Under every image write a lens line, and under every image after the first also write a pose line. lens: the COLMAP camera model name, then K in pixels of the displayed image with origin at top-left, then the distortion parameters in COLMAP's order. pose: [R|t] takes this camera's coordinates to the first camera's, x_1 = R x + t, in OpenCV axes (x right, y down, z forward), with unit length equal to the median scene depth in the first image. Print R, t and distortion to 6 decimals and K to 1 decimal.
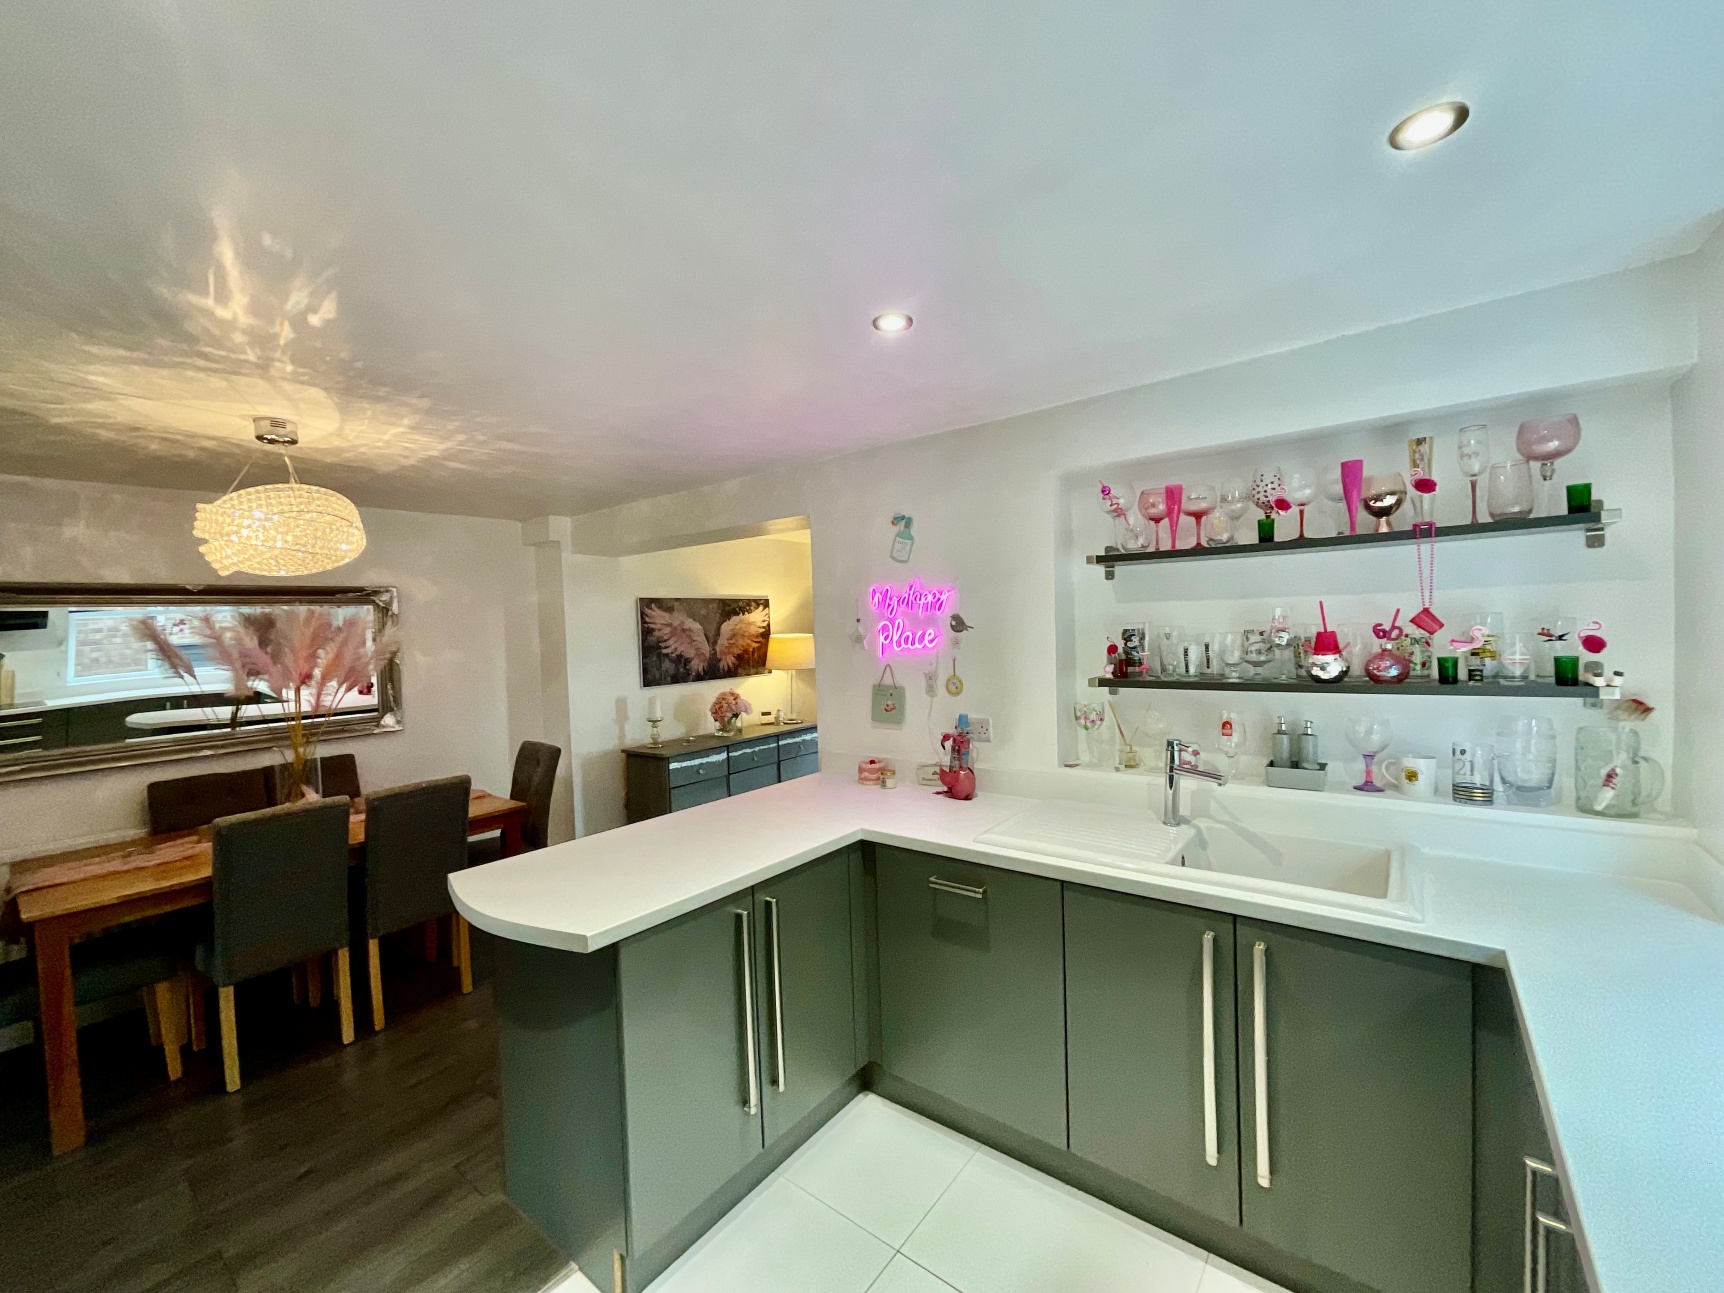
lens RADIAL K [[699.5, 0, 865.6], [0, 699.5, 646.5], [0, 0, 1]] dist [-0.001438, 0.000193]
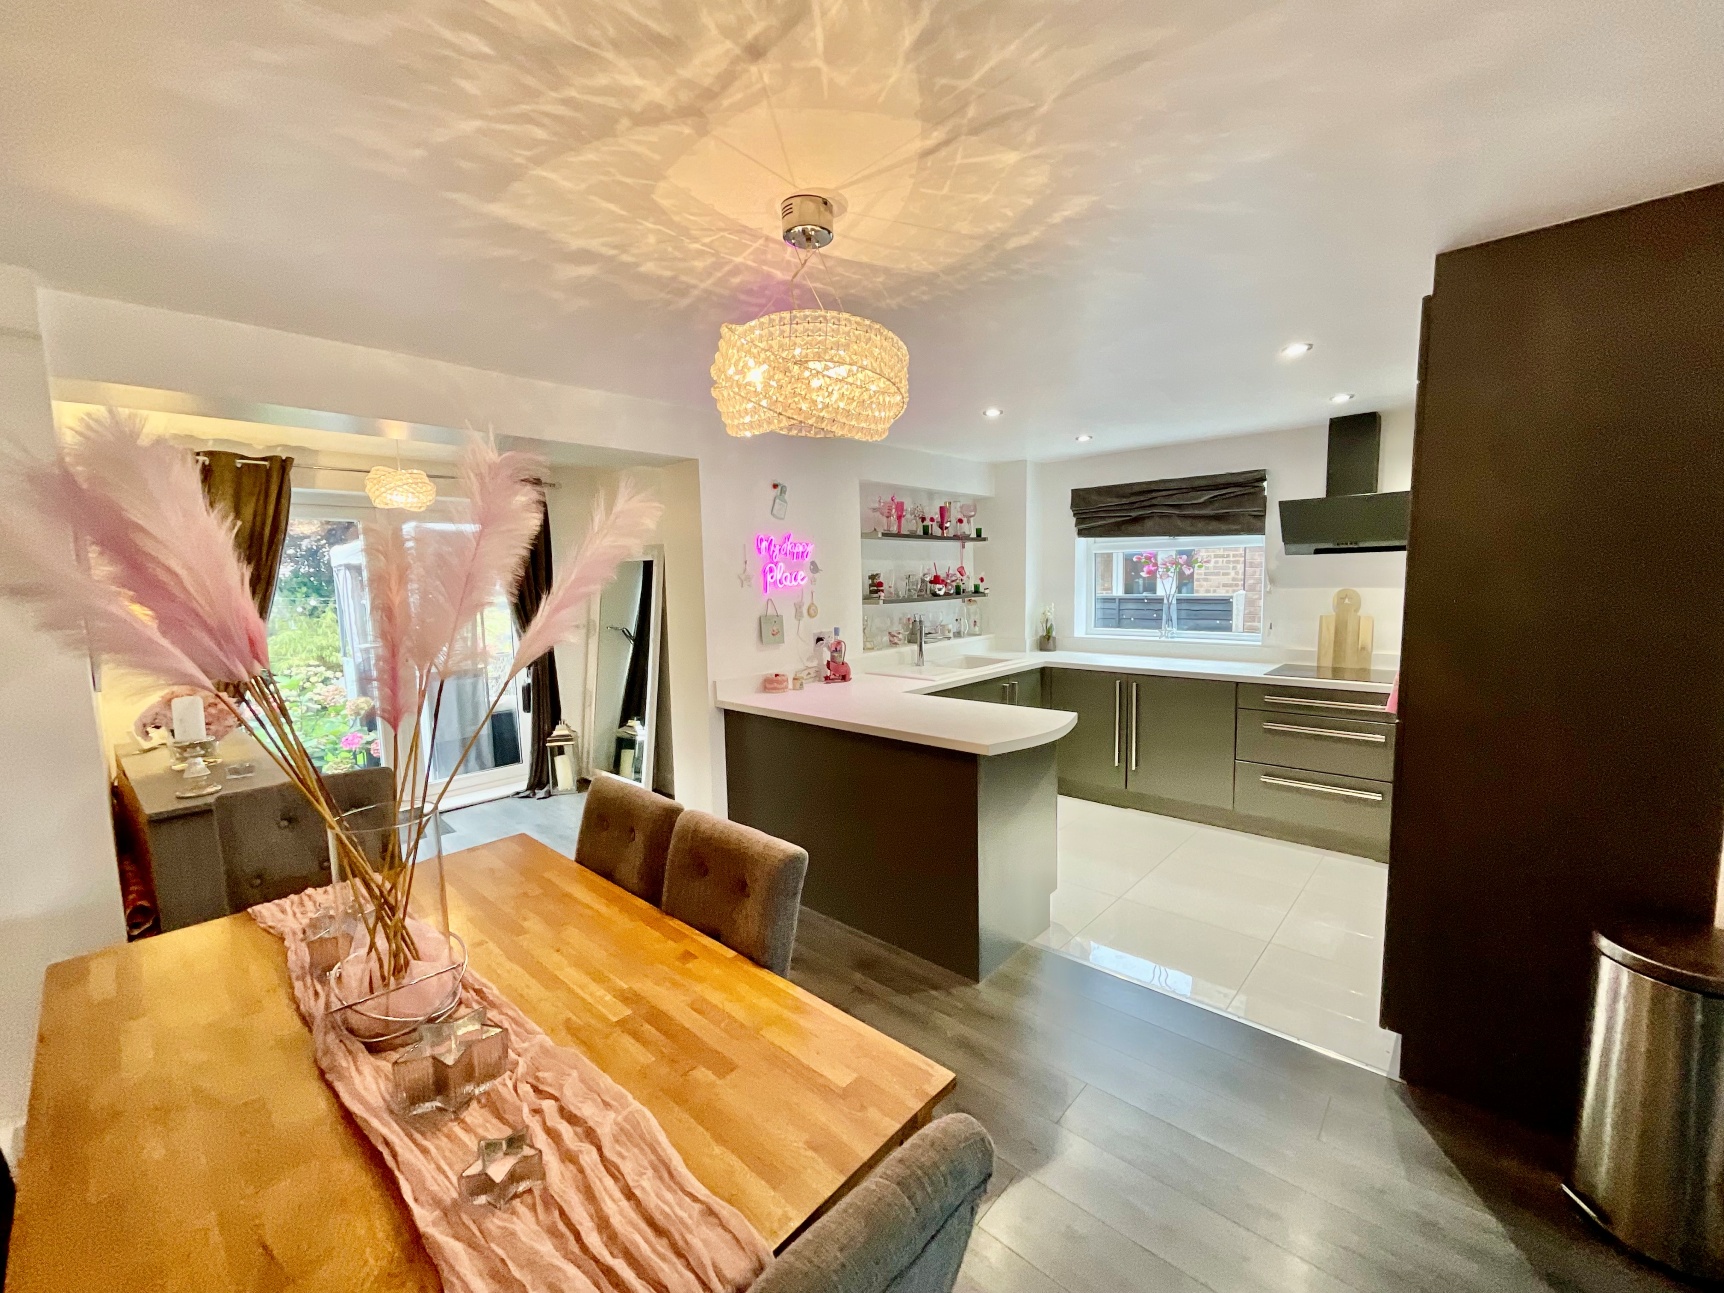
lens RADIAL K [[699.5, 0, 865.6], [0, 699.5, 646.5], [0, 0, 1]] dist [-0.001438, 0.000193]
pose [[0.080504, -0.068128, 0.994423, -1.598656], [0.049171, 0.996718, 0.064304, 0.051187], [-0.995541, 0.043720, 0.083589, 0.953120]]
